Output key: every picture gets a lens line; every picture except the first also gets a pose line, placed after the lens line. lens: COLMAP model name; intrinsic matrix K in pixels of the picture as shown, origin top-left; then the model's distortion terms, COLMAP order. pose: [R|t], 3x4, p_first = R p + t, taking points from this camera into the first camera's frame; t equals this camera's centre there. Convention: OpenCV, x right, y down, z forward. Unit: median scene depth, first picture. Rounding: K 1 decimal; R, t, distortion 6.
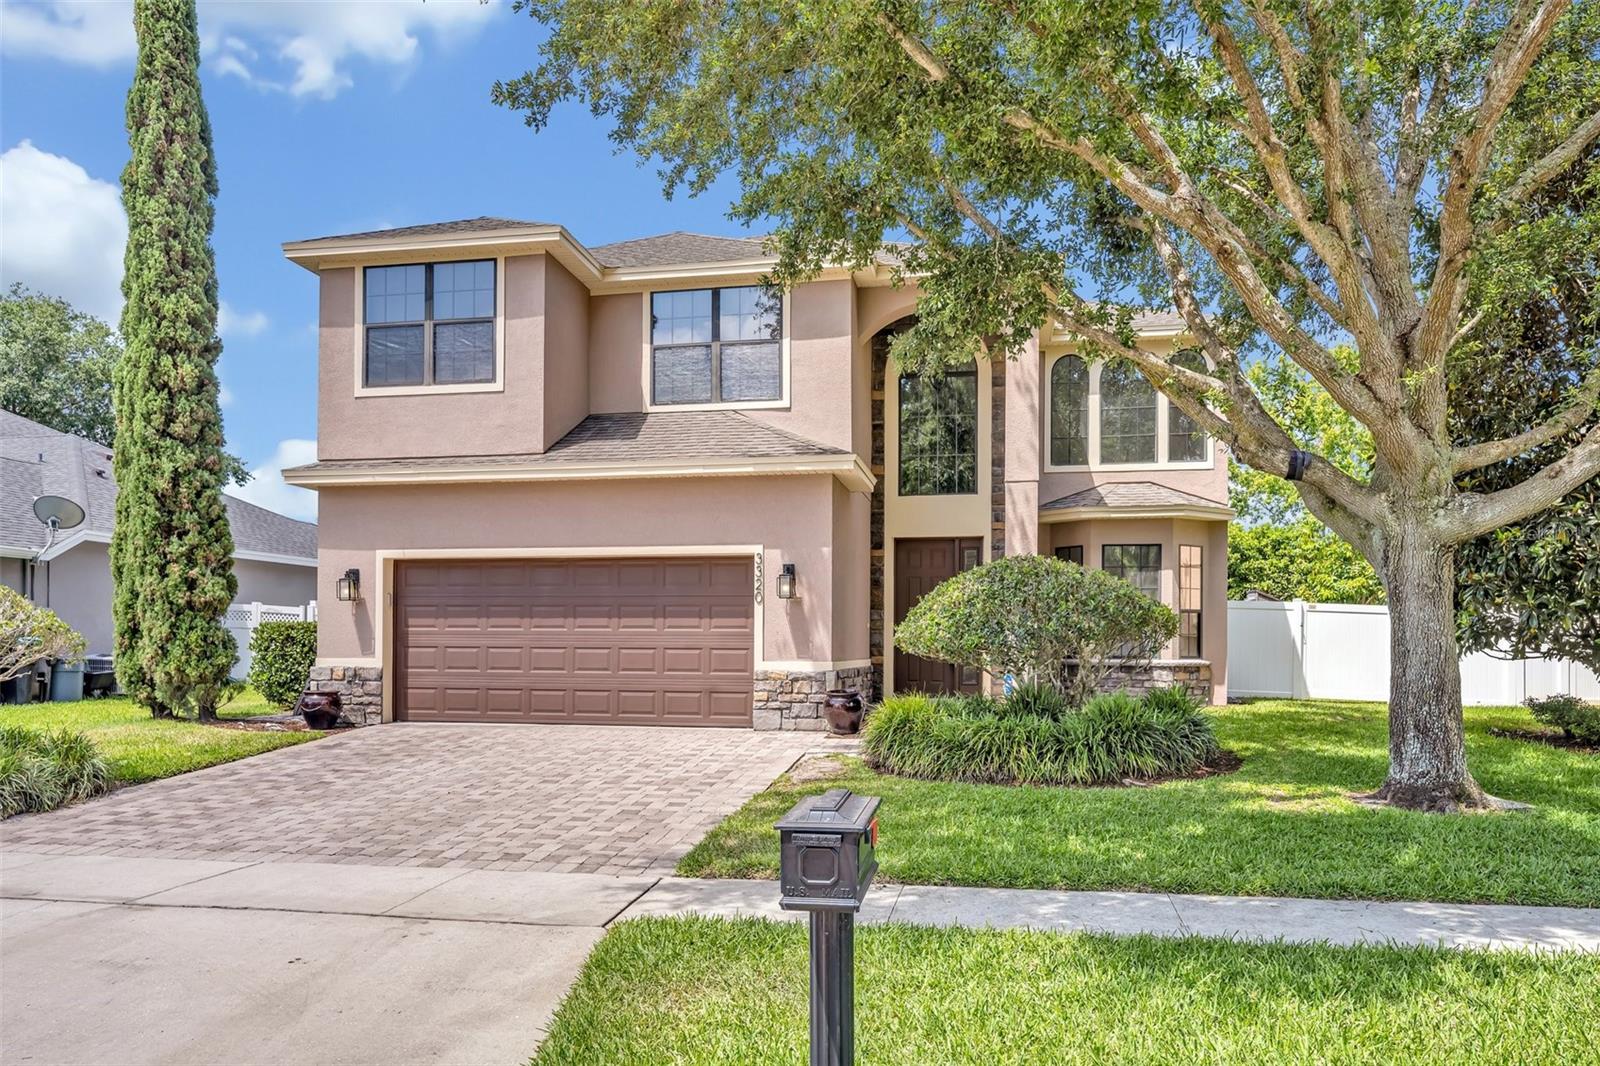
lens RADIAL K [[801.2, 0, 799.8], [0, 801.2, 564.1], [0, 0, 1]] dist [-0.001021, -0.000274]
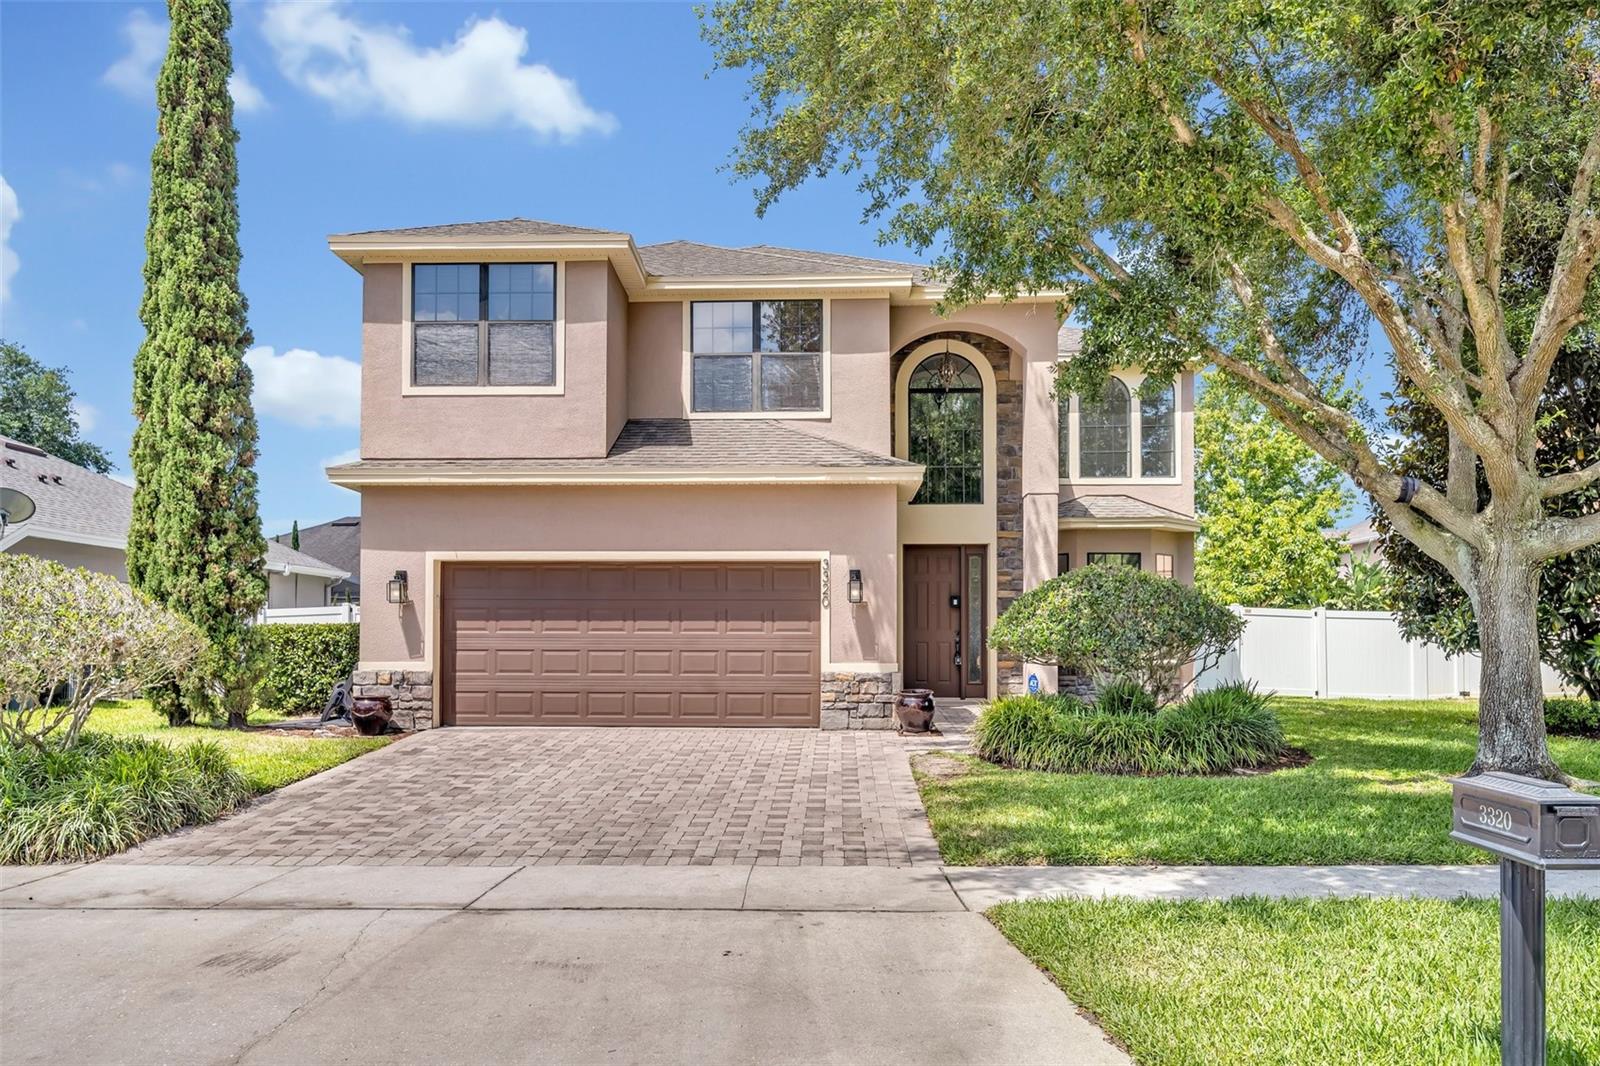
lens RADIAL K [[786.7, 0, 802.8], [0, 786.7, 558.6], [0, 0, 1]] dist [-0.000226, 0.000023]
pose [[0.993874, 0.009986, 0.110071, -0.179475], [-0.008862, 0.999904, -0.010694, -0.002831], [-0.110167, 0.009653, 0.993866, -0.010317]]
